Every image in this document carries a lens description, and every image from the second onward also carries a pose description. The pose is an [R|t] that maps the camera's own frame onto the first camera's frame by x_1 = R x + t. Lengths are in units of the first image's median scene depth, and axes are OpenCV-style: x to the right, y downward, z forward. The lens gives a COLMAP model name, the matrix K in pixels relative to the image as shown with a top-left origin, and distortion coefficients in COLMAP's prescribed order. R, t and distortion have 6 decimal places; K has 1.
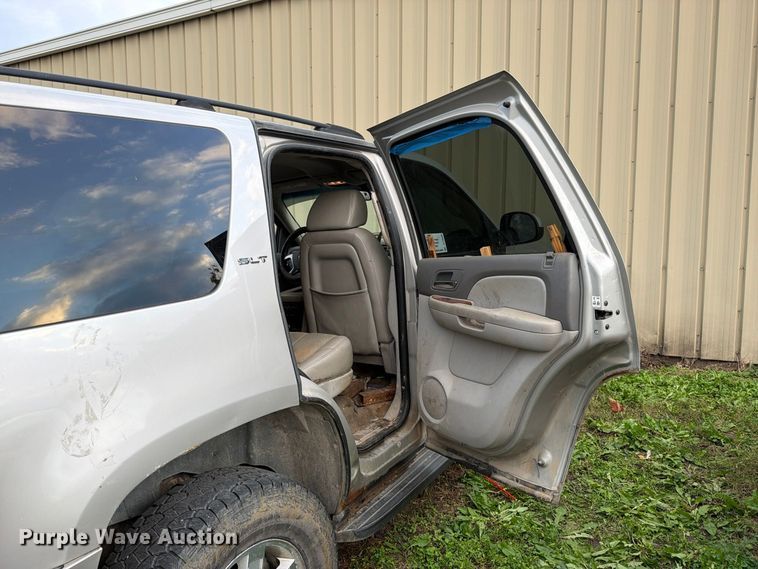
lens RADIAL K [[608.3, 0, 355.9], [0, 608.3, 281.7], [0, 0, 1]] dist [0.045046, -0.012788]
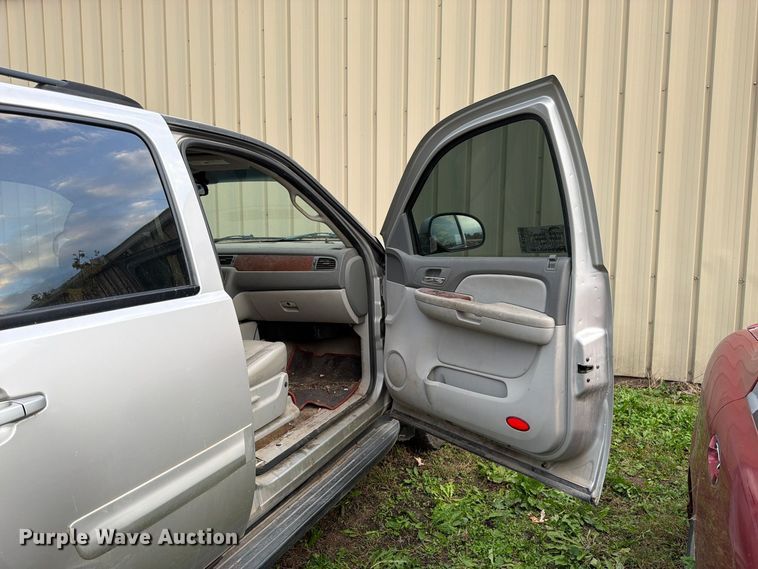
lens RADIAL K [[535.2, 0, 379.0], [0, 535.2, 284.5], [0, 0, 1]] dist [0.036124, -0.045304]
pose [[0.996420, -0.010106, 0.083940, 0.191784], [0.008059, 0.999663, 0.024696, -0.039887], [-0.084161, -0.023931, 0.996165, 0.299945]]
